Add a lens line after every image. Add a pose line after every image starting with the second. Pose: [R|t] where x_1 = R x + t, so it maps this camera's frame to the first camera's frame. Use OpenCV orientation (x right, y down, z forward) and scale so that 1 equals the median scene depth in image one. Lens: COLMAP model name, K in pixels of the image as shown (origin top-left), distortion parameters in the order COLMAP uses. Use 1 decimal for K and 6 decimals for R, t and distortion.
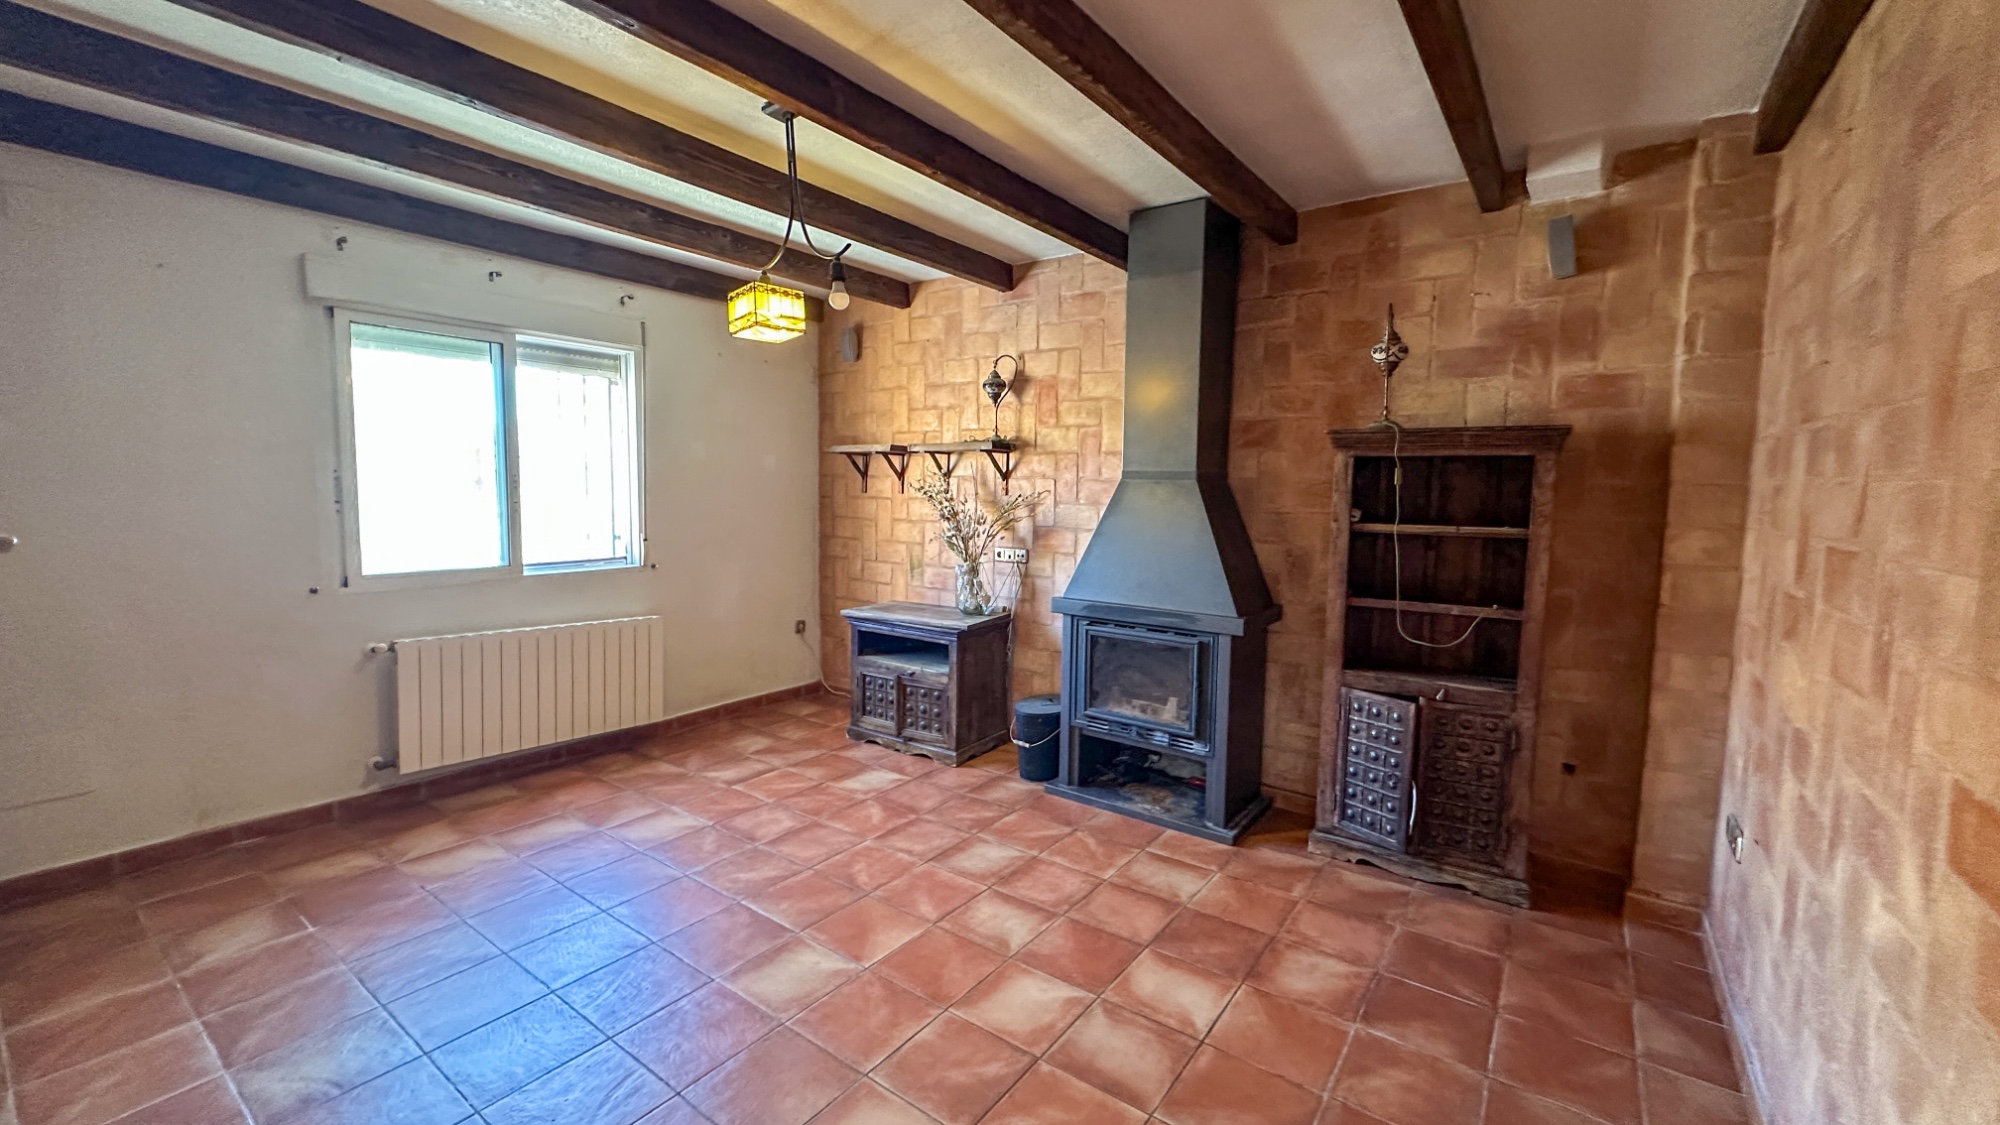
lens RADIAL K [[798.3, 0, 1003.8], [0, 798.3, 561.0], [0, 0, 1]] dist [-0.001084, 0.000118]
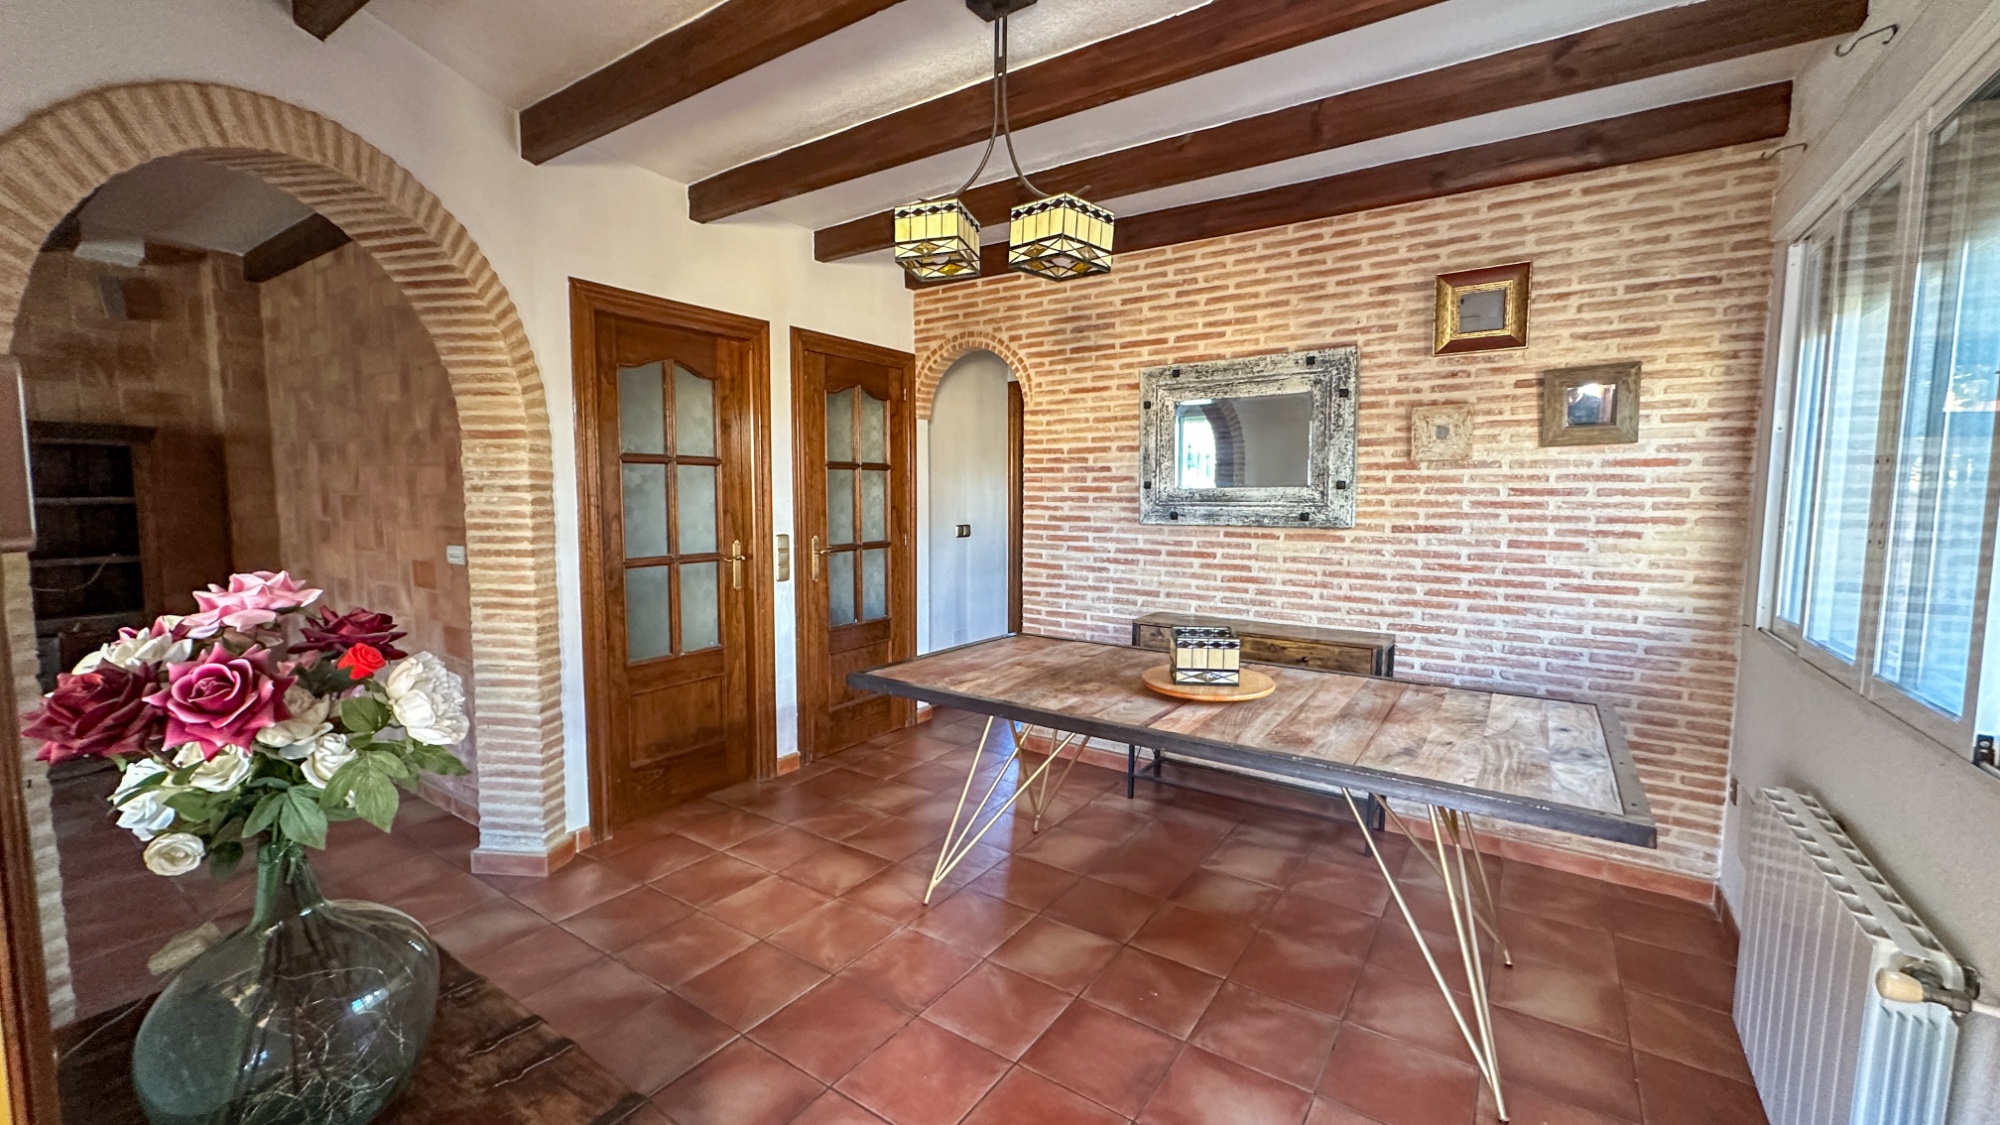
lens RADIAL K [[792.6, 0, 1000.0], [0, 792.6, 562.5], [0, 0, 1]] dist [-0.000799, 0.000393]
pose [[-0.030773, -0.106954, 0.993788, -0.738867], [0.087961, 0.990111, 0.109282, 0.051374], [-0.995648, 0.090778, -0.021061, -0.459170]]
